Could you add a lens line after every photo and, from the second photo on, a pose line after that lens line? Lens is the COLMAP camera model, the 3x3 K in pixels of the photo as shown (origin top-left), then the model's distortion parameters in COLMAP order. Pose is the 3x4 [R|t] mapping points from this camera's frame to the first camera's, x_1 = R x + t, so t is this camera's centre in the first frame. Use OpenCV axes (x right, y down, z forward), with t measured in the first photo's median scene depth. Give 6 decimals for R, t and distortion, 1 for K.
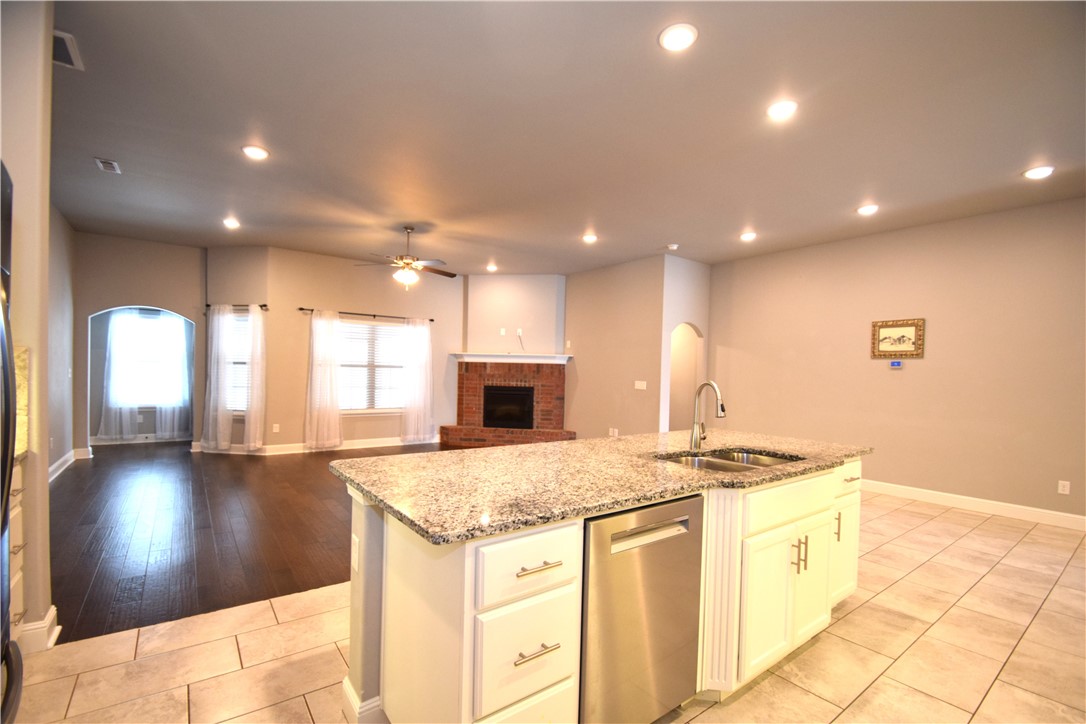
lens RADIAL K [[478.6, 0, 539.1], [0, 478.6, 383.8], [0, 0, 1]] dist [0.018246, -0.020527]
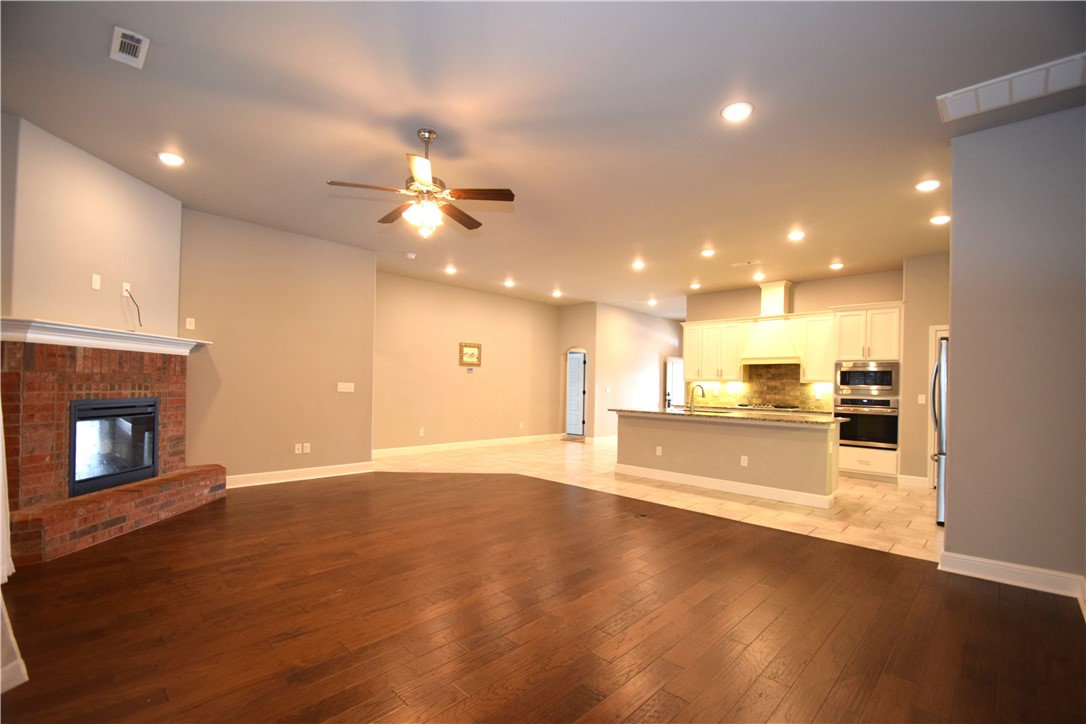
lens RADIAL K [[478.7, 0, 540.9], [0, 478.7, 383.2], [0, 0, 1]] dist [0.014472, -0.017614]
pose [[-0.163576, -0.024916, 0.986216, -0.642268], [-0.000248, 0.999682, 0.025215, -0.023950], [-0.986531, 0.003880, -0.163530, 0.698215]]
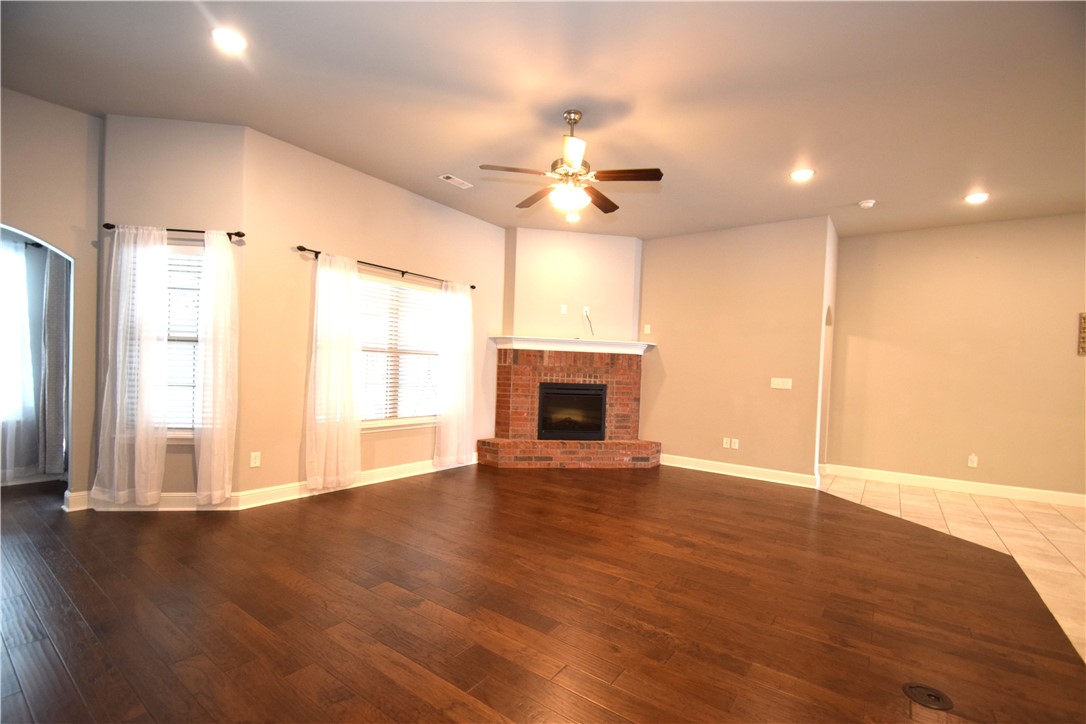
lens RADIAL K [[478.7, 0, 540.9], [0, 478.7, 383.2], [0, 0, 1]] dist [0.014472, -0.017614]
pose [[0.954830, 0.002692, 0.297141, -0.349654], [-0.005937, 0.999932, 0.010021, -0.002258], [-0.297094, -0.011333, 0.954781, 0.327935]]
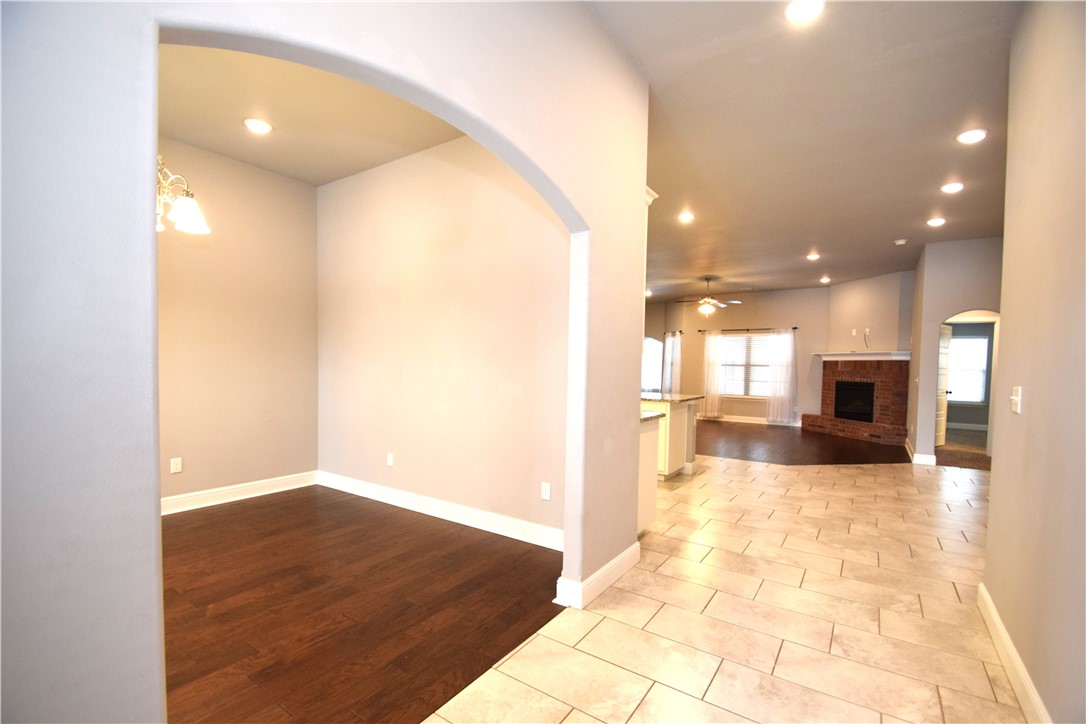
lens RADIAL K [[478.7, 0, 540.9], [0, 478.7, 383.2], [0, 0, 1]] dist [0.014472, -0.017614]
pose [[0.324971, 0.018808, -0.945537, 0.783721], [-0.033767, 0.999395, 0.008274, 0.024813], [0.945121, 0.029239, 0.325410, -0.034661]]
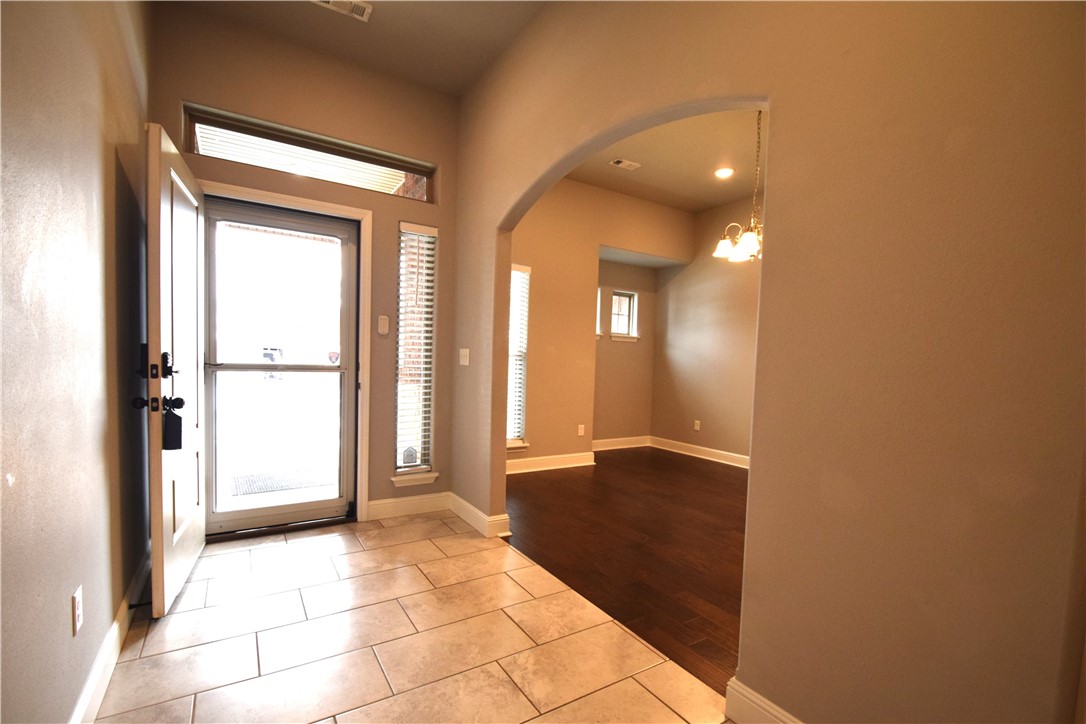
lens RADIAL K [[478.7, 0, 540.9], [0, 478.7, 383.2], [0, 0, 1]] dist [0.014472, -0.017614]
pose [[-0.995747, -0.061619, 0.068497, 0.574237], [-0.056421, 0.995557, 0.075388, 0.027941], [-0.072838, 0.071203, -0.994799, 0.281170]]
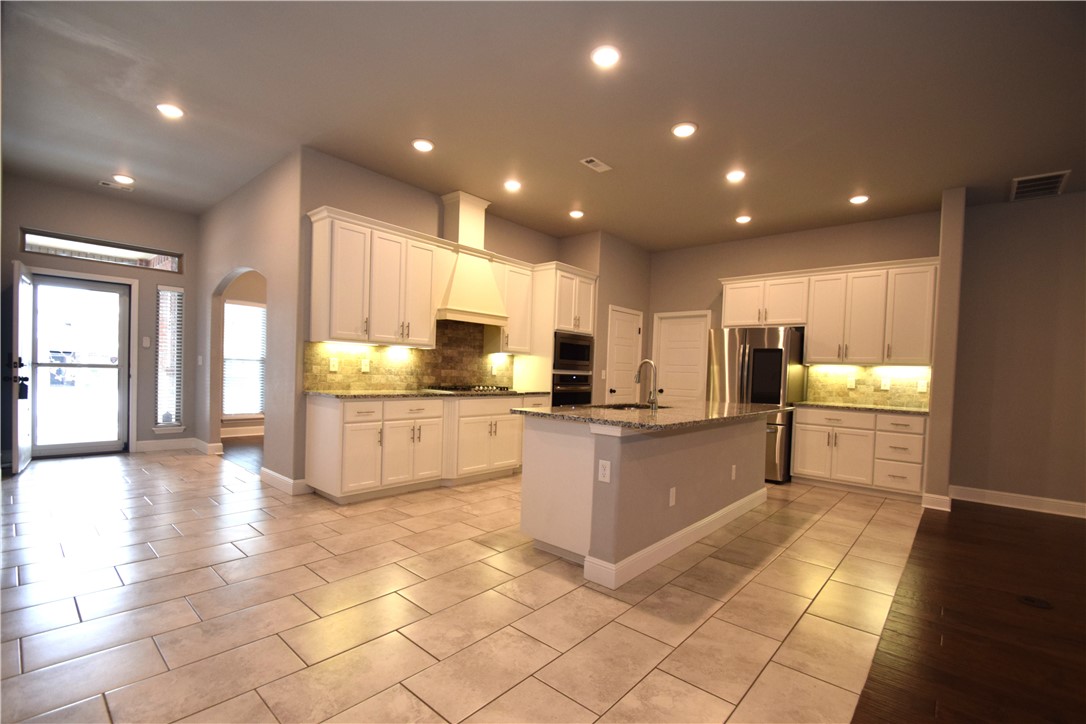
lens RADIAL K [[478.7, 0, 540.9], [0, 478.7, 383.2], [0, 0, 1]] dist [0.014472, -0.017614]
pose [[-0.976399, -0.055459, -0.208734, 0.298517], [-0.066322, 0.996765, 0.045402, 0.006415], [0.205541, 0.058174, -0.976918, 0.726462]]
